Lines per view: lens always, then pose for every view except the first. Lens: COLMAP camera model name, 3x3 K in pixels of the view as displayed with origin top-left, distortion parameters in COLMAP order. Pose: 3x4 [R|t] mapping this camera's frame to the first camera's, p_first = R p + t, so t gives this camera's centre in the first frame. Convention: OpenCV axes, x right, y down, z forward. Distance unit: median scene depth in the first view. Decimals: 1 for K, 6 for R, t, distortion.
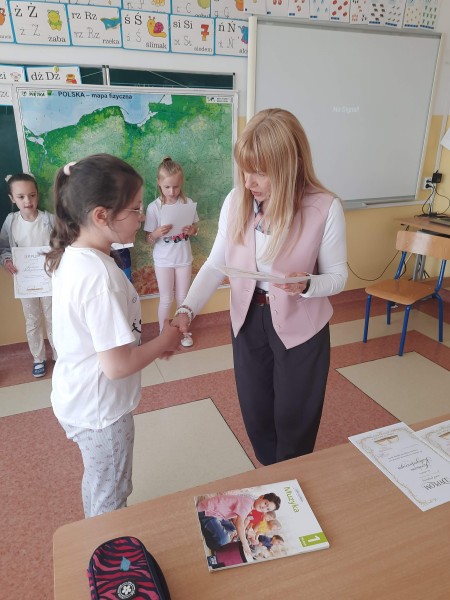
lens RADIAL K [[437.2, 0, 220.2], [0, 437.2, 298.4], [0, 0, 1]] dist [0.019902, -0.005472]
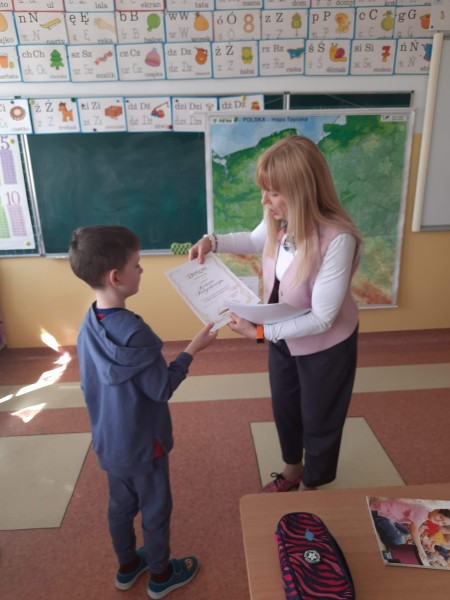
lens RADIAL K [[441.2, 0, 225.0], [0, 441.2, 300.0], [0, 0, 1]] dist [0.007559, -0.003085]
pose [[0.952117, 0.078877, -0.295385, -0.042218], [-0.089589, 0.995716, -0.022888, 0.016266], [0.292314, 0.048255, 0.955104, -0.052018]]
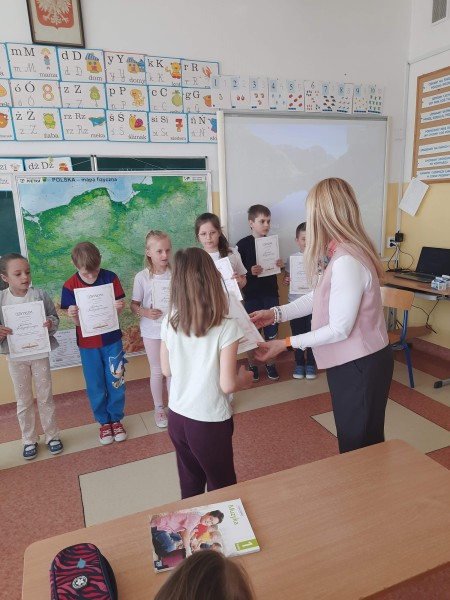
lens RADIAL K [[434.7, 0, 222.6], [0, 434.7, 300.9], [0, 0, 1]] dist [0.040971, -0.035242]
pose [[0.999318, -0.036868, 0.002286, 0.060911], [0.036837, 0.990070, -0.135665, 0.021644], [0.002739, 0.135656, 0.990752, -0.090246]]
